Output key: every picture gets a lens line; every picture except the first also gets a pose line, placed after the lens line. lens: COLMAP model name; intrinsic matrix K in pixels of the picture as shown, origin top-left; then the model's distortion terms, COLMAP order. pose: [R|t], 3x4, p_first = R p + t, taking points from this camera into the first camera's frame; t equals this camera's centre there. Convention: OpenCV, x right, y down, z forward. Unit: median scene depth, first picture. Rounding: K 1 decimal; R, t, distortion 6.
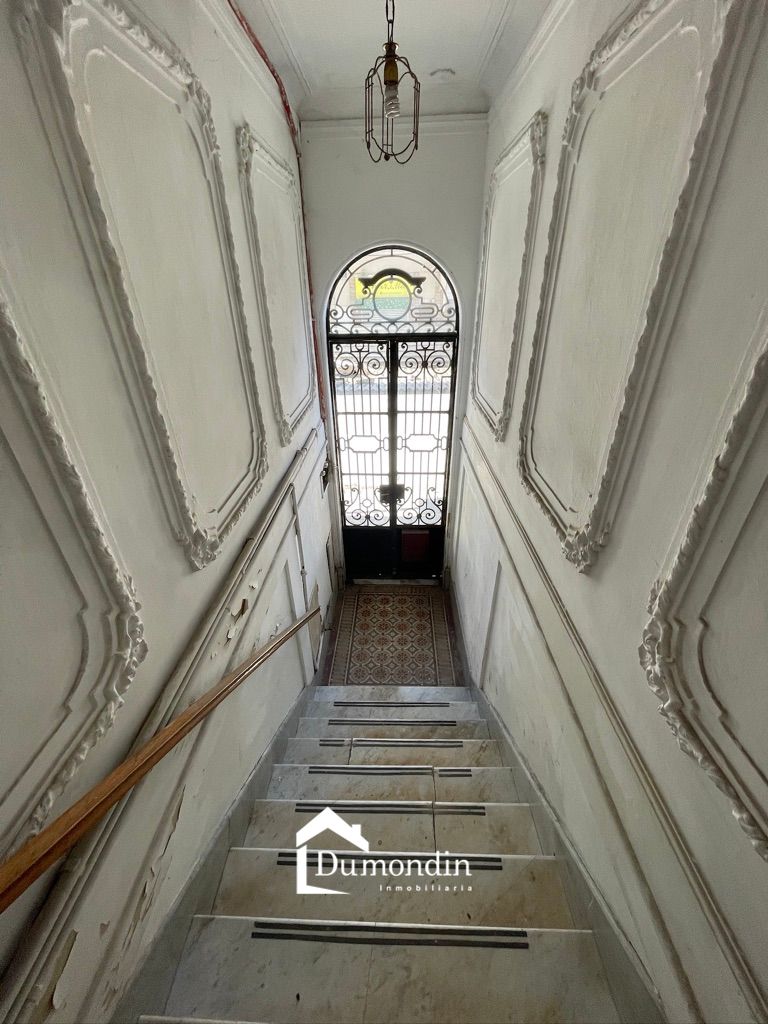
lens RADIAL K [[411.0, 0, 380.2], [0, 411.0, 513.6], [0, 0, 1]] dist [-0.005477, 0.002169]
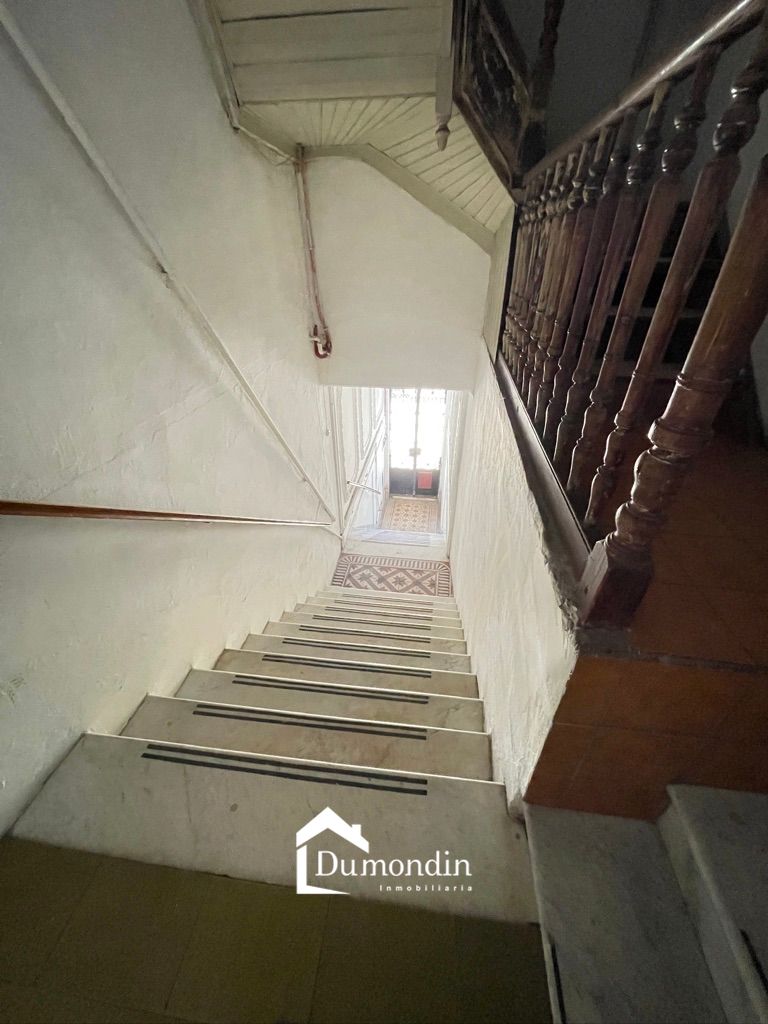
lens RADIAL K [[411.0, 0, 387.7], [0, 411.0, 508.9], [0, 0, 1]] dist [-0.005477, 0.002169]
pose [[0.994166, 0.074721, -0.077783, 0.072997], [-0.071016, 0.996253, 0.049357, 0.139786], [0.081179, -0.043546, 0.995748, -1.056710]]
